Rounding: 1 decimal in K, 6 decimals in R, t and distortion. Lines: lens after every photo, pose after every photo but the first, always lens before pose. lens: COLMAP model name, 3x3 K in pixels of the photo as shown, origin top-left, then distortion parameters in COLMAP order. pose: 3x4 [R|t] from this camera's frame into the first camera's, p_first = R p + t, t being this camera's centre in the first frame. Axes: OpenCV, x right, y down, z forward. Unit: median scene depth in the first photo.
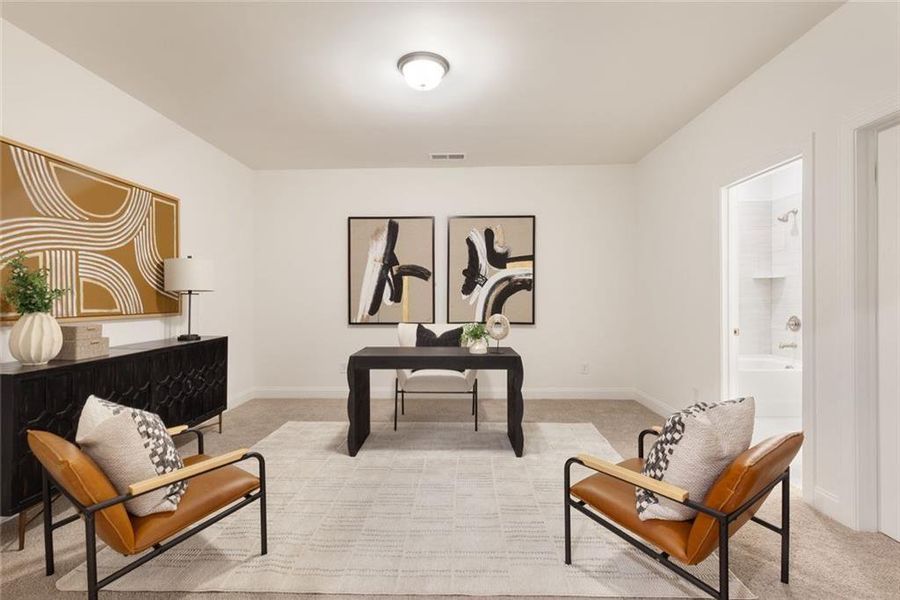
lens RADIAL K [[413.8, 0, 450.0], [0, 413.8, 300.0], [0, 0, 1]] dist [-0.000161, -0.000727]
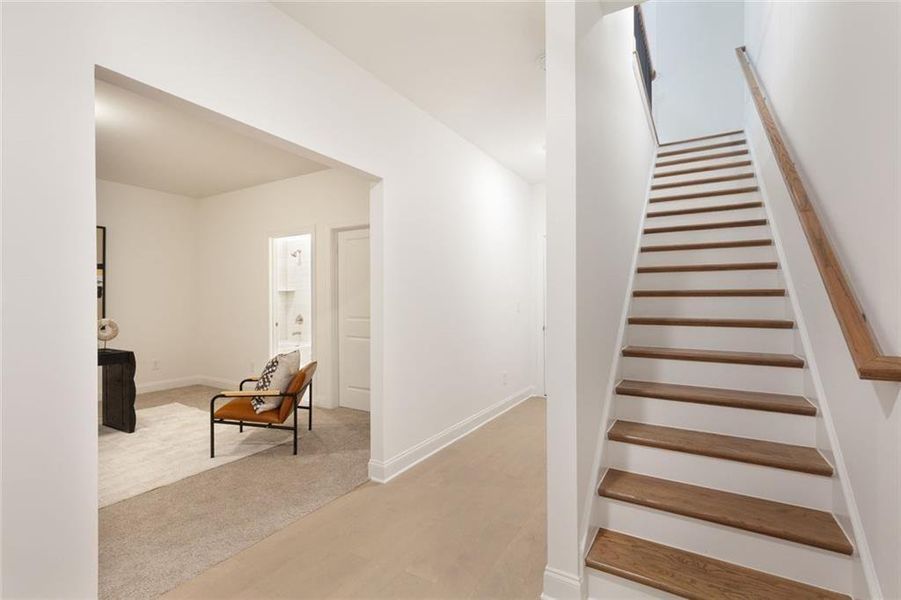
lens RADIAL K [[423.0, 0, 454.8], [0, 423.0, 299.6], [0, 0, 1]] dist [-0.000473, -0.000396]
pose [[0.468154, 0.005997, 0.883626, -0.813945], [0.004102, 0.999951, -0.008959, -0.009184], [-0.883637, 0.007819, 0.468107, -0.739595]]
